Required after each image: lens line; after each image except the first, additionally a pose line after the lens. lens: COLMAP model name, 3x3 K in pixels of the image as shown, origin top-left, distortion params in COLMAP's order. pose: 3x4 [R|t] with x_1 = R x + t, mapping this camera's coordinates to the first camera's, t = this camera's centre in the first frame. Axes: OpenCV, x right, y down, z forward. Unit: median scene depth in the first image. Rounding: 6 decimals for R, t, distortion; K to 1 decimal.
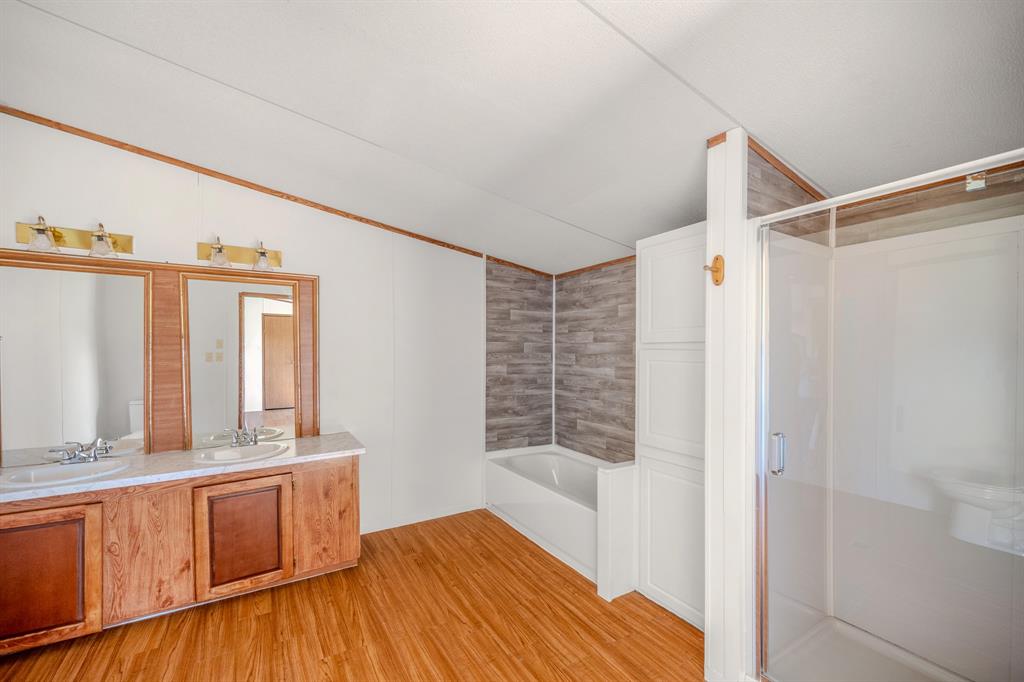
lens RADIAL K [[414.7, 0, 506.7], [0, 414.7, 348.9], [0, 0, 1]] dist [-0.000642, -0.000399]
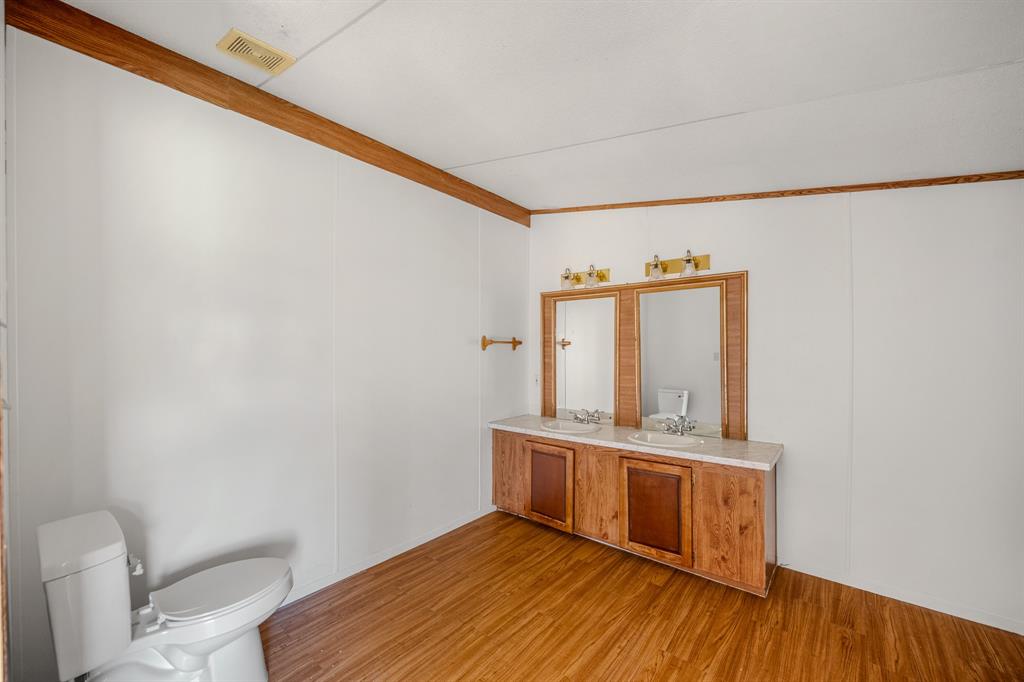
lens RADIAL K [[414.7, 0, 519.6], [0, 414.7, 343.4], [0, 0, 1]] dist [-0.000642, -0.000399]
pose [[0.325383, -0.012895, -0.945494, 0.347146], [0.008022, 0.999909, -0.010876, -0.006352], [0.945548, -0.004046, 0.325457, 0.269173]]
